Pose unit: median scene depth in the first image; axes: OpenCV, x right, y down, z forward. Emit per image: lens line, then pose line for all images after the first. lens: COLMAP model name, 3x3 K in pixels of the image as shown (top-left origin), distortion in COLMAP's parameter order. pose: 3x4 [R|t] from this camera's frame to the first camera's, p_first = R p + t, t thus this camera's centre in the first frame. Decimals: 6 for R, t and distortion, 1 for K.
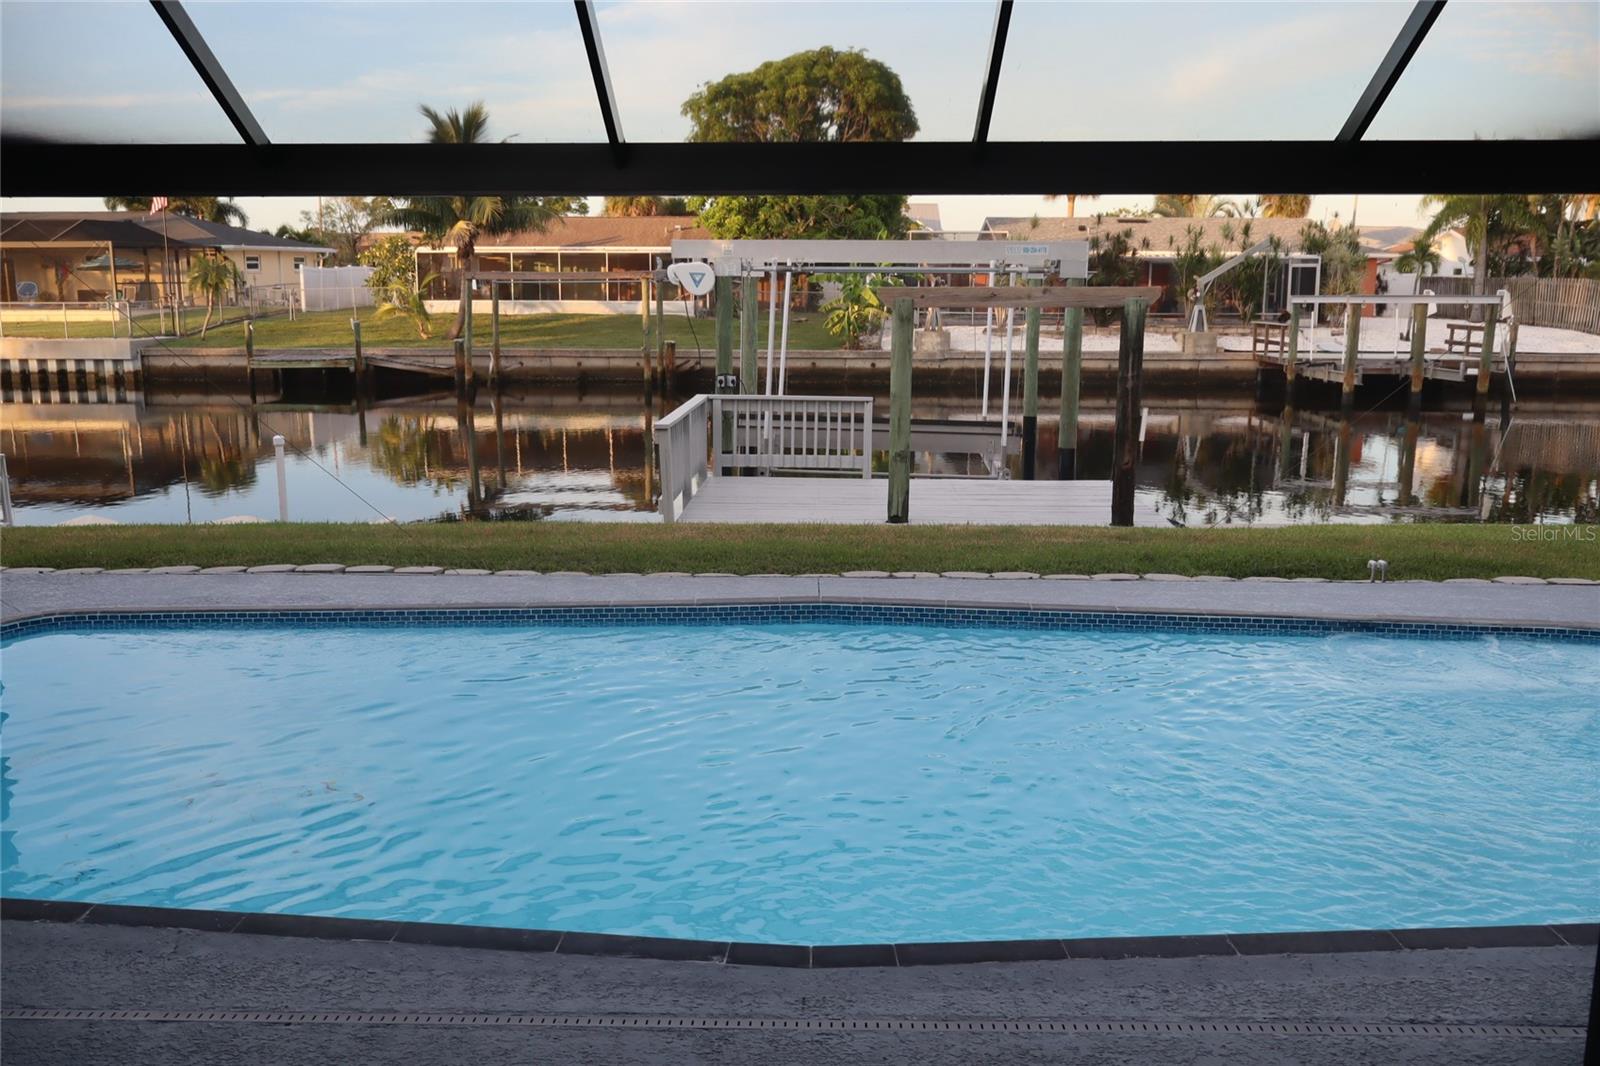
lens RADIAL K [[1353.5, 0, 798.6], [0, 1353.5, 523.9], [0, 0, 1]] dist [0.000395, 0.001653]
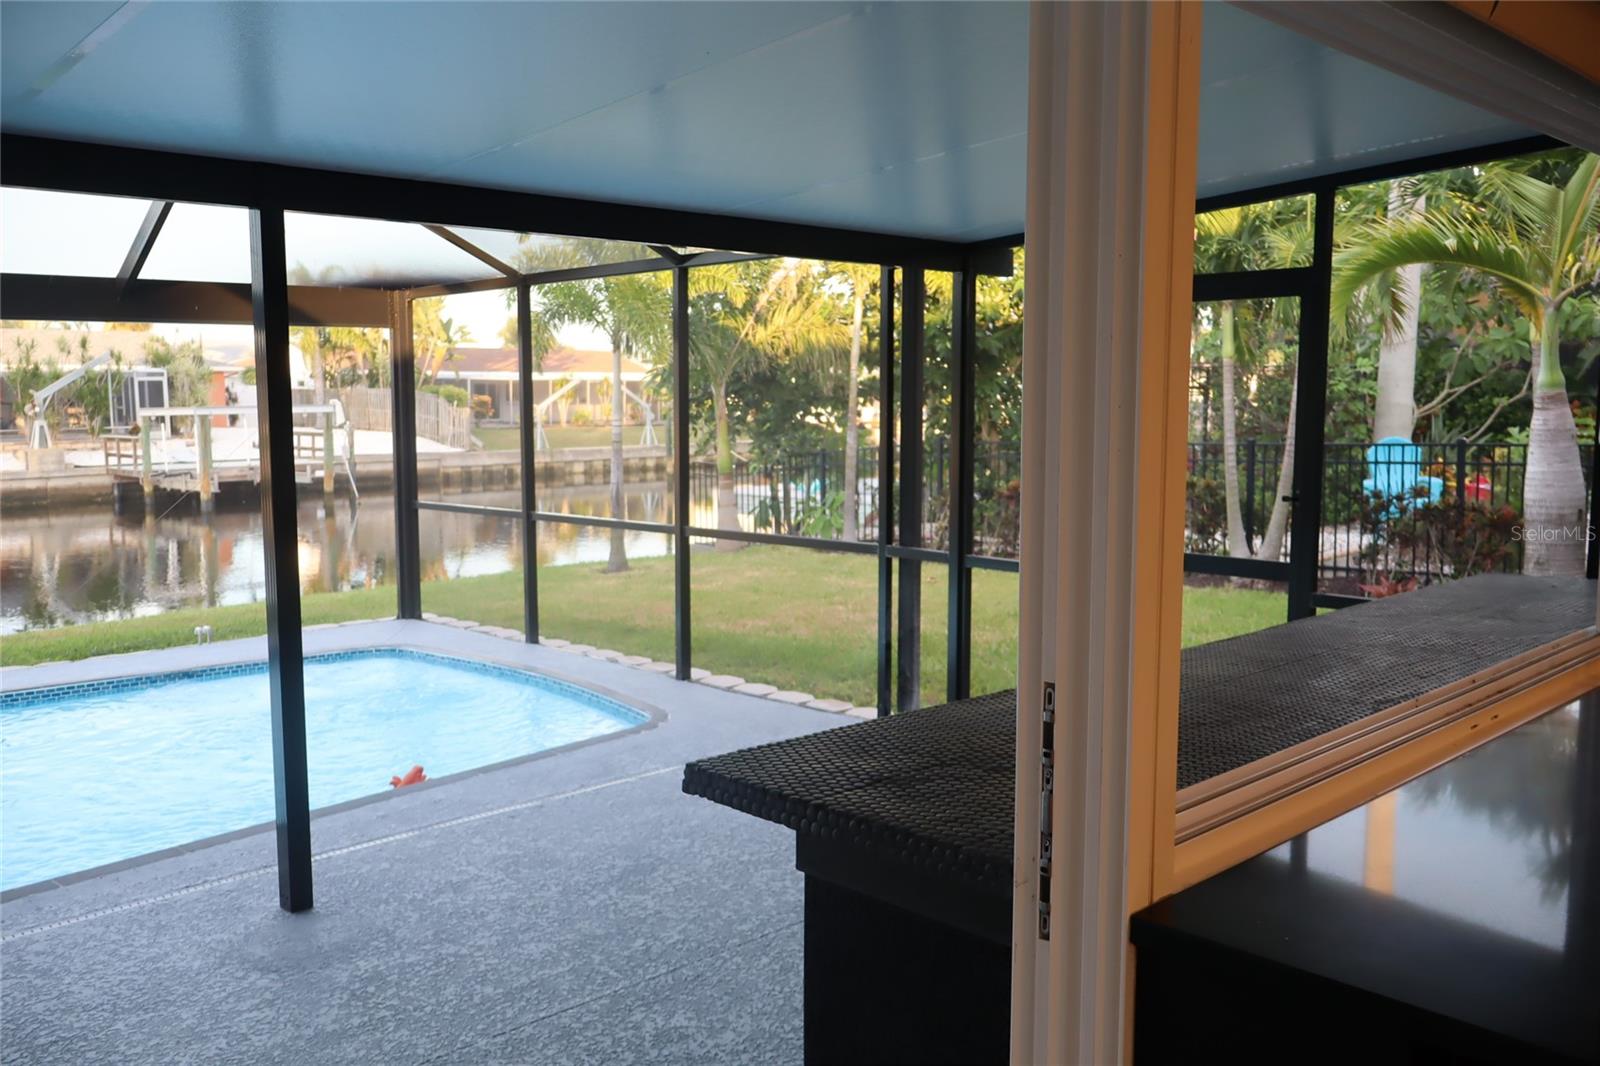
lens RADIAL K [[1348.0, 0, 801.2], [0, 1348.0, 525.0], [0, 0, 1]] dist [-0.002255, -0.000949]
pose [[0.701356, -0.081794, 0.708103, -0.005931], [0.138031, 0.990176, -0.022339, 0.006642], [-0.699319, 0.113408, 0.705756, -0.037405]]
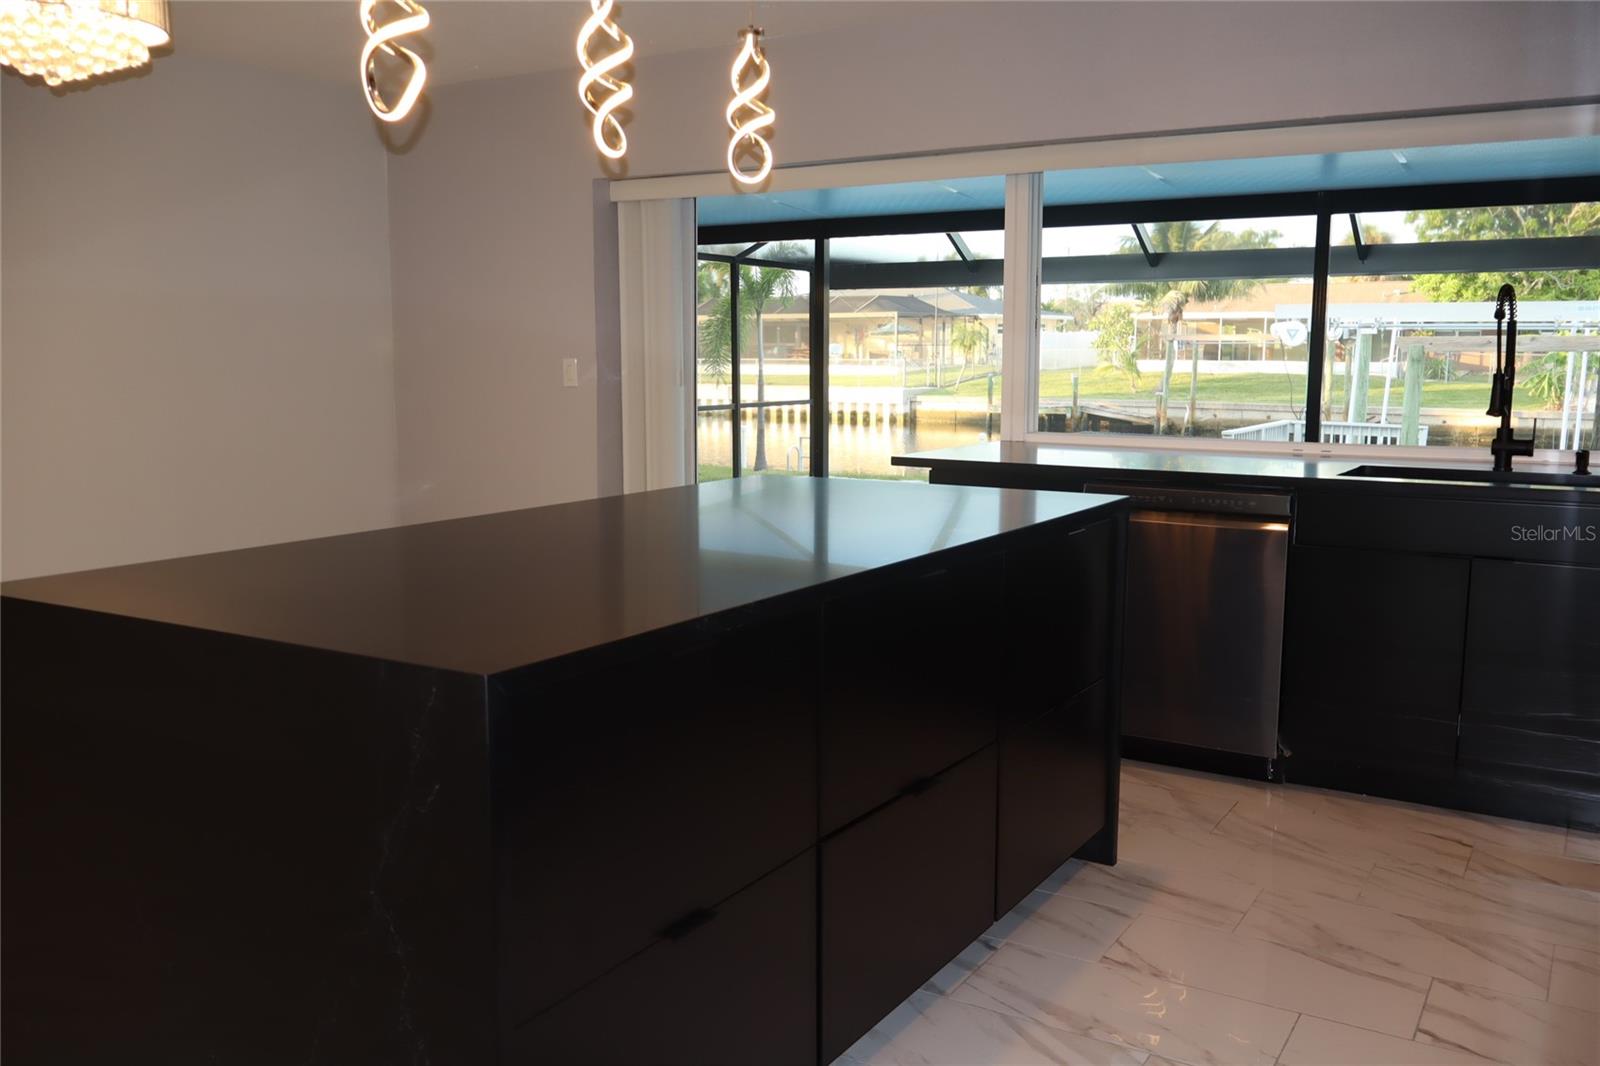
lens RADIAL K [[1353.5, 0, 798.6], [0, 1353.5, 523.9], [0, 0, 1]] dist [0.000395, 0.001653]
pose [[0.862254, 0.066658, -0.502070, 0.066661], [-0.090616, 0.995610, -0.023441, 0.028558], [0.498304, 0.065708, 0.864509, -0.136796]]
